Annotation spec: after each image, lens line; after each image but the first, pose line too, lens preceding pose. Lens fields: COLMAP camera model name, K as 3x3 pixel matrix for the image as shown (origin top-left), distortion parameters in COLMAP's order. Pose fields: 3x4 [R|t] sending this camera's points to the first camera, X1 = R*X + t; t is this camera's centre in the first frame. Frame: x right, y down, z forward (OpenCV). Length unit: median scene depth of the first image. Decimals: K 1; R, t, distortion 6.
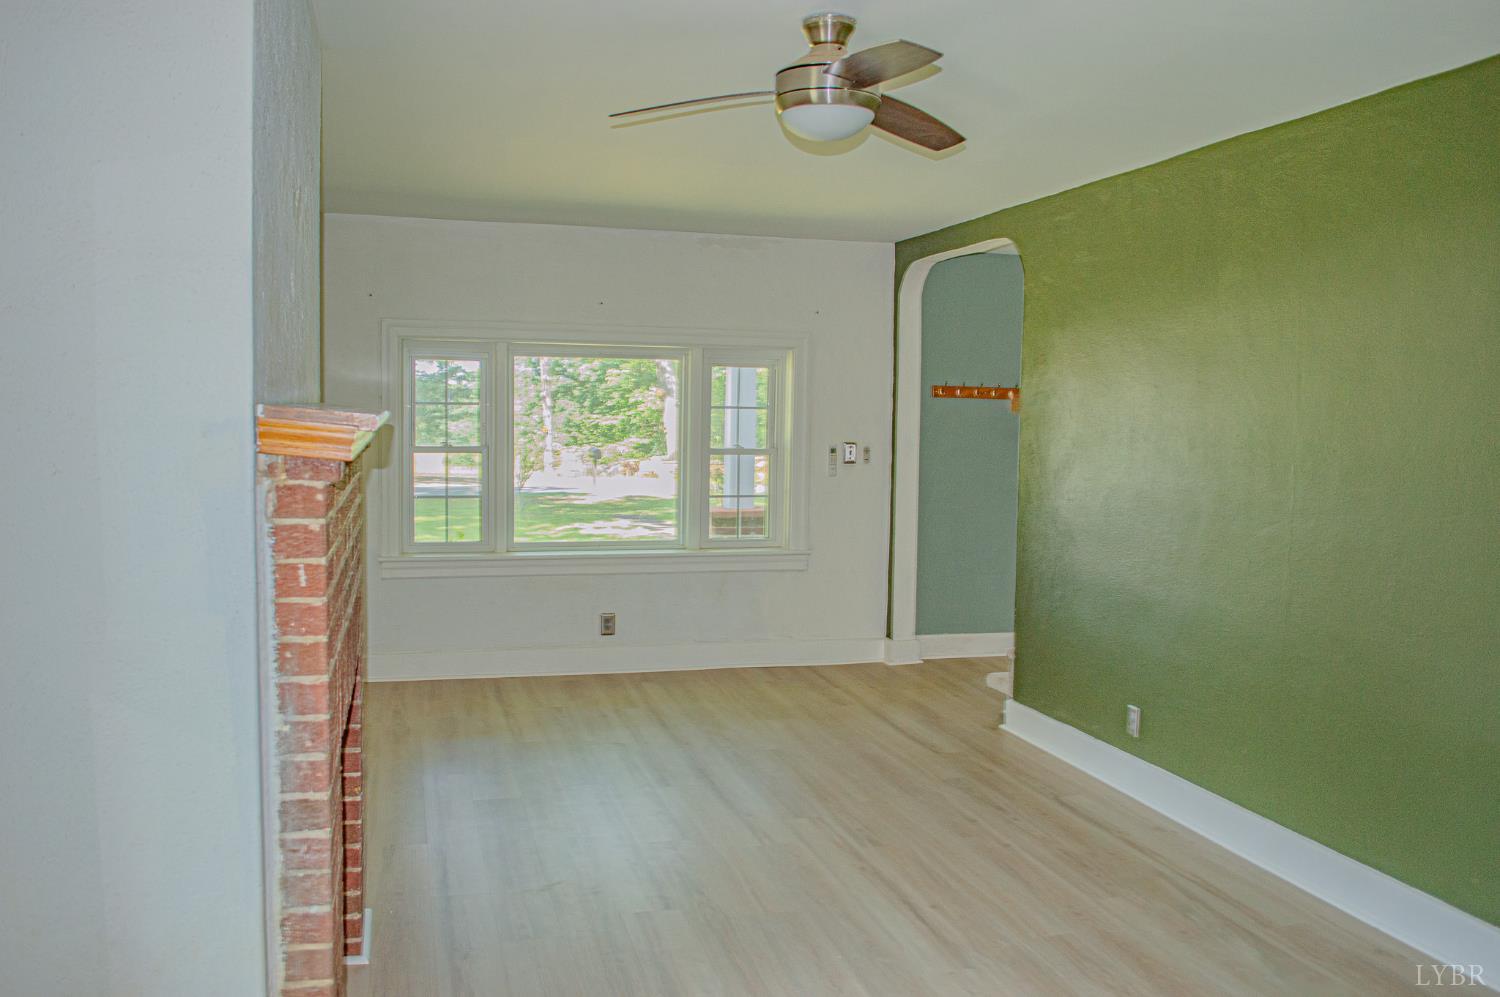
lens RADIAL K [[1200.8, 0, 750.0], [0, 1200.8, 498.5], [0, 0, 1]] dist [-0.080523, 0.020548]
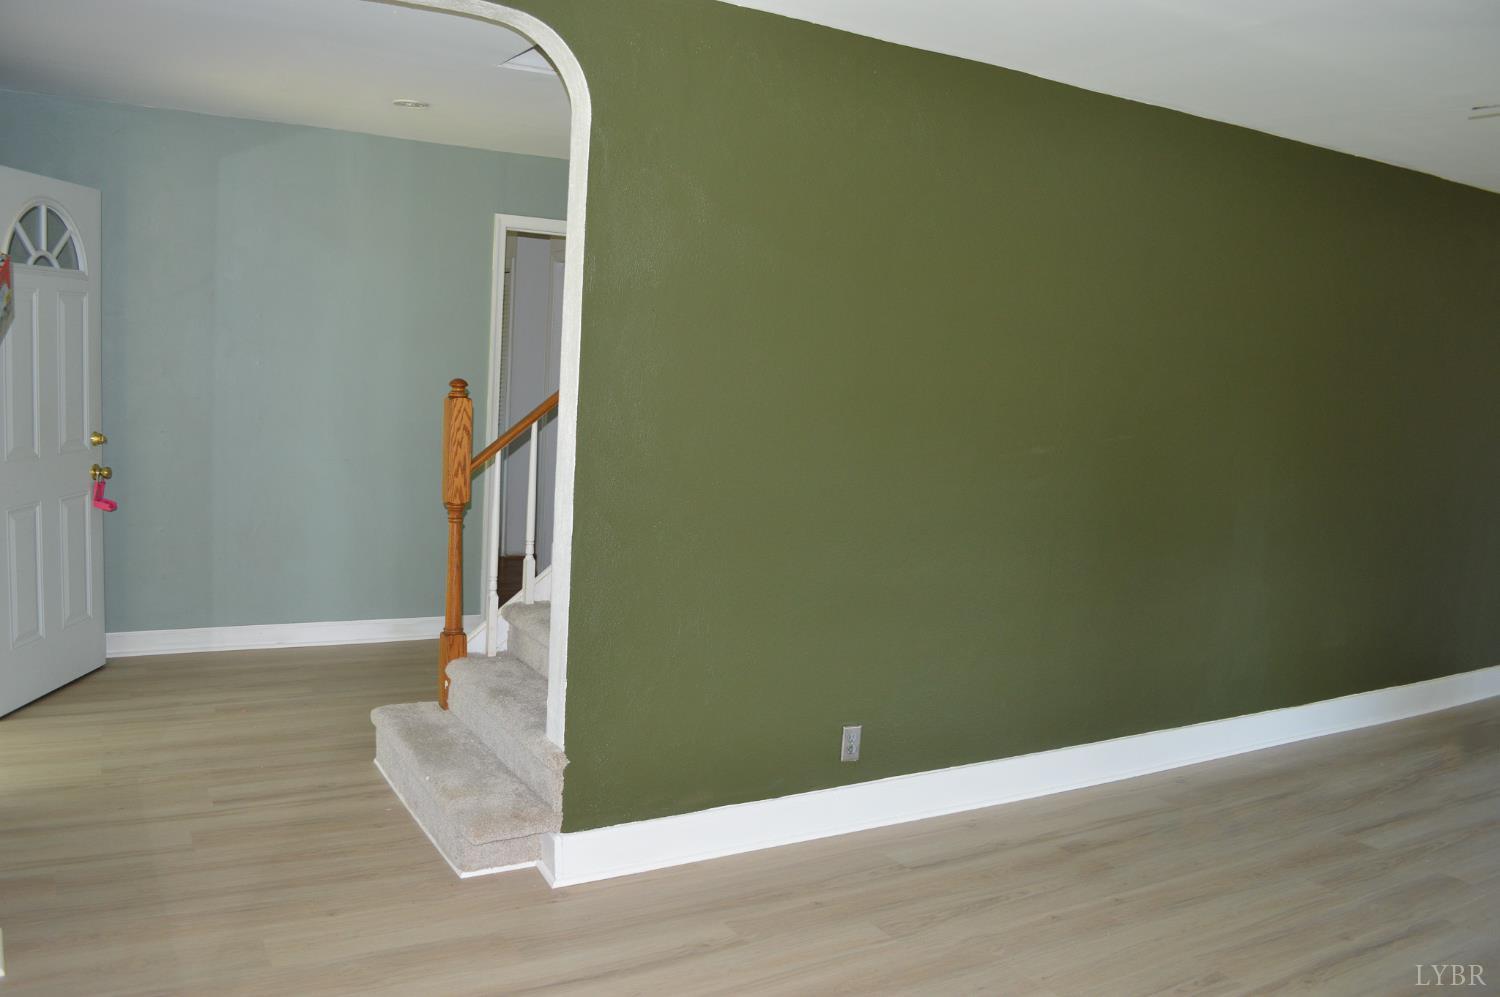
lens RADIAL K [[1200.8, 0, 750.0], [0, 1200.8, 498.5], [0, 0, 1]] dist [-0.080523, 0.020548]
pose [[-0.247243, -0.158381, 0.955922, -0.451358], [0.003694, 0.986389, 0.164385, -0.124211], [-0.968947, 0.044174, -0.243293, 1.356284]]
